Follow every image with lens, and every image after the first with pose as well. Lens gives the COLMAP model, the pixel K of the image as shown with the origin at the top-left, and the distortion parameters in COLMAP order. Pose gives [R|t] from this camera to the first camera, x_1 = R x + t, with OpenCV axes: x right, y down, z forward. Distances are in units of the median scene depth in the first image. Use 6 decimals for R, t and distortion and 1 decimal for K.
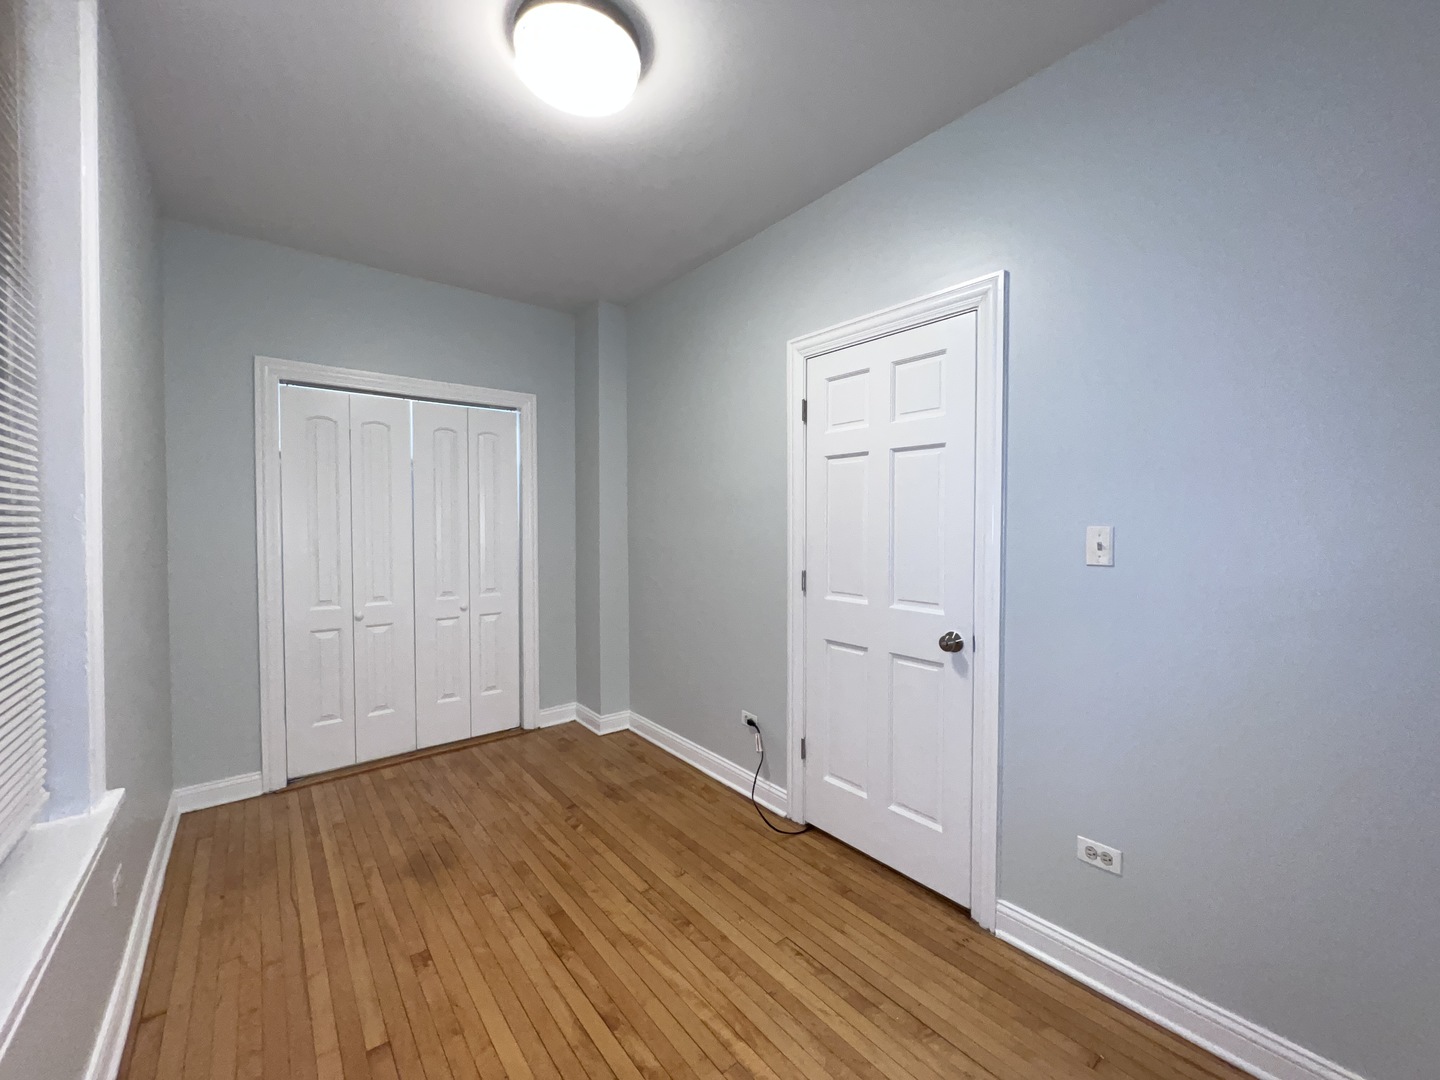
lens RADIAL K [[577.4, 0, 716.8], [0, 577.4, 533.7], [0, 0, 1]] dist [-0.003571, 0.000467]
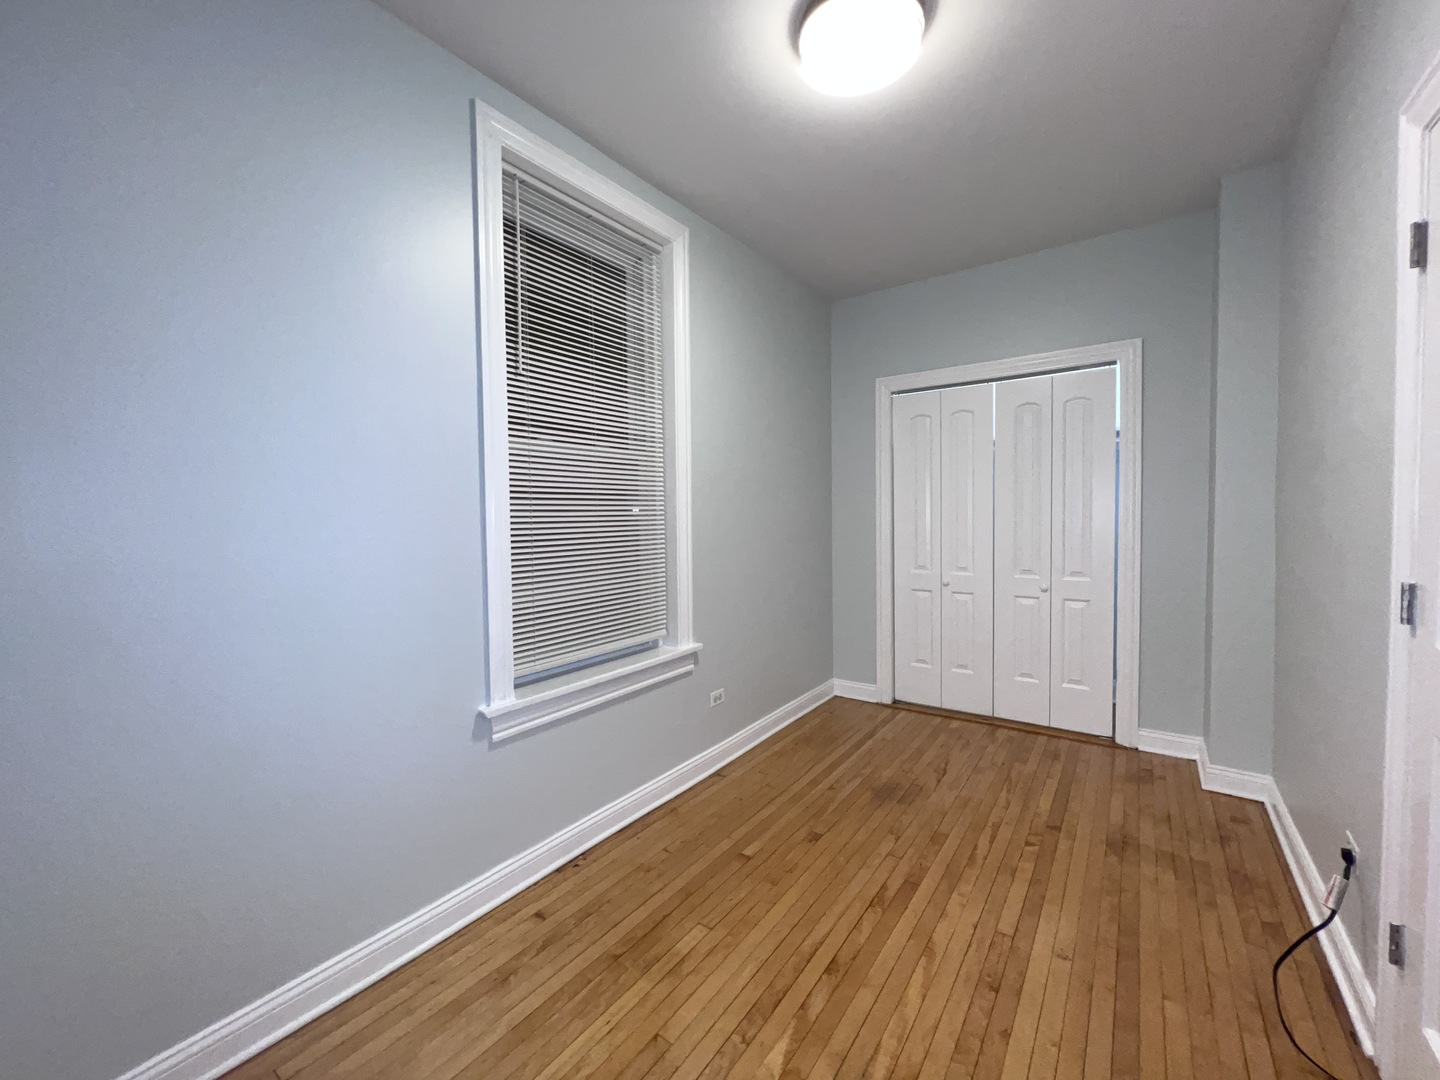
lens RADIAL K [[577.4, 0, 716.8], [0, 577.4, 533.7], [0, 0, 1]] dist [-0.003571, 0.000467]
pose [[0.257897, 0.034280, -0.965564, 0.410385], [-0.001179, 0.999381, 0.035166, 0.005858], [0.966172, -0.007931, 0.257777, 0.284111]]
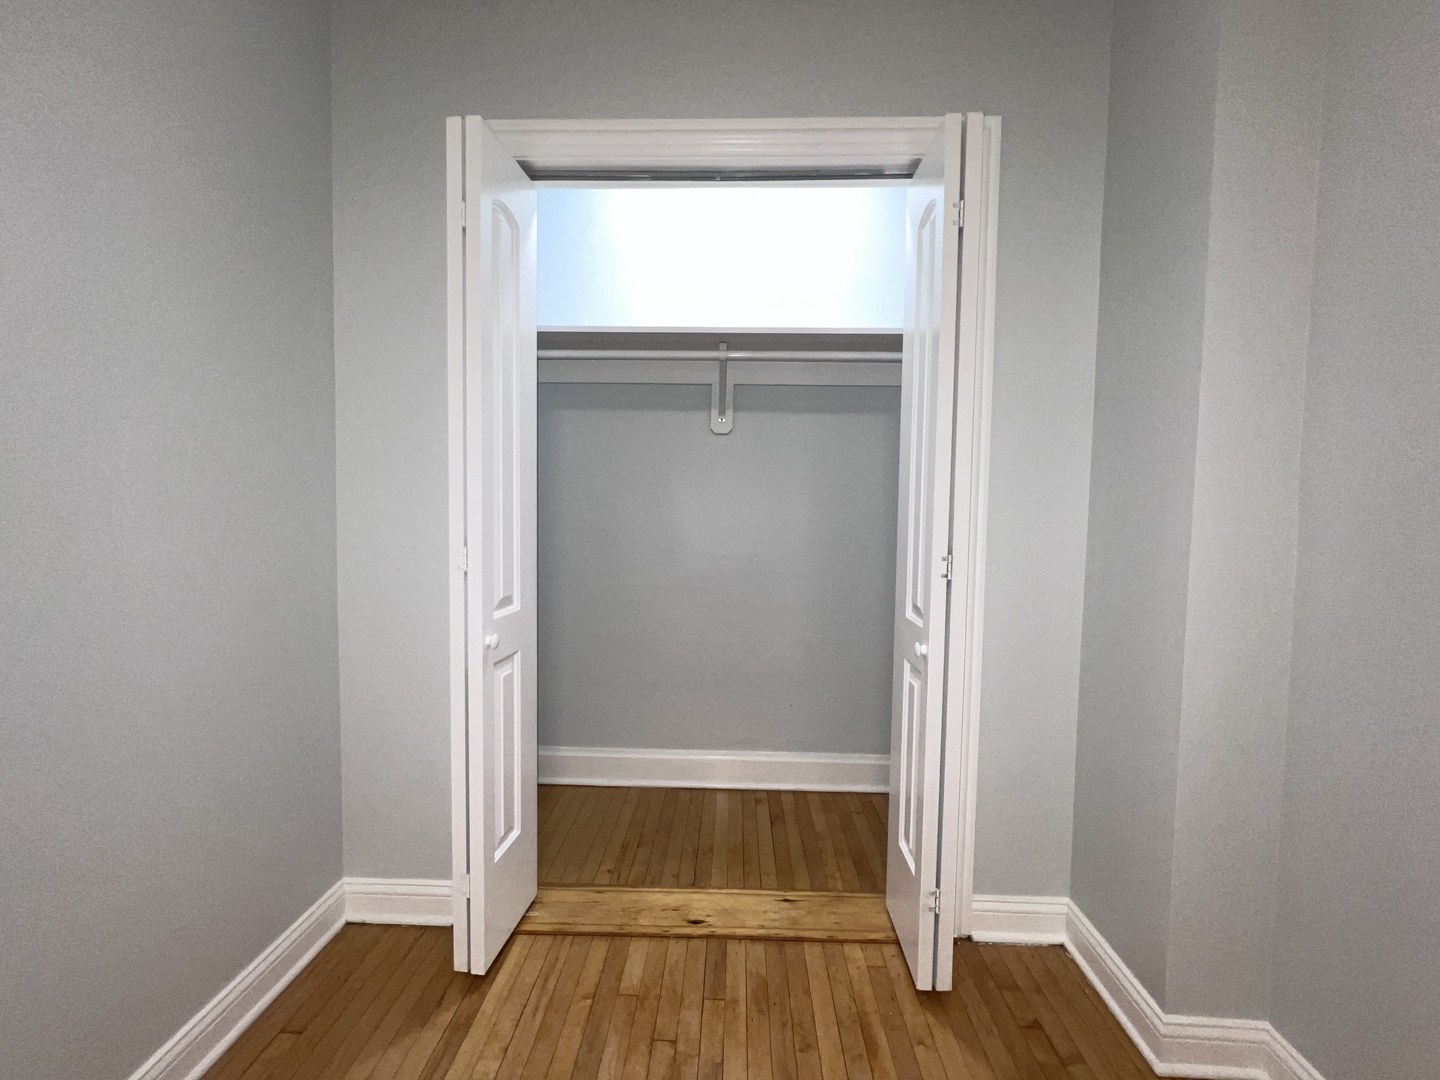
lens RADIAL K [[577.4, 0, 716.8], [0, 577.4, 533.7], [0, 0, 1]] dist [-0.003571, 0.000467]
pose [[0.752662, 0.047391, -0.656700, -0.242147], [-0.027522, 0.998799, 0.040536, 0.042426], [0.657832, -0.012436, 0.753062, 0.740927]]
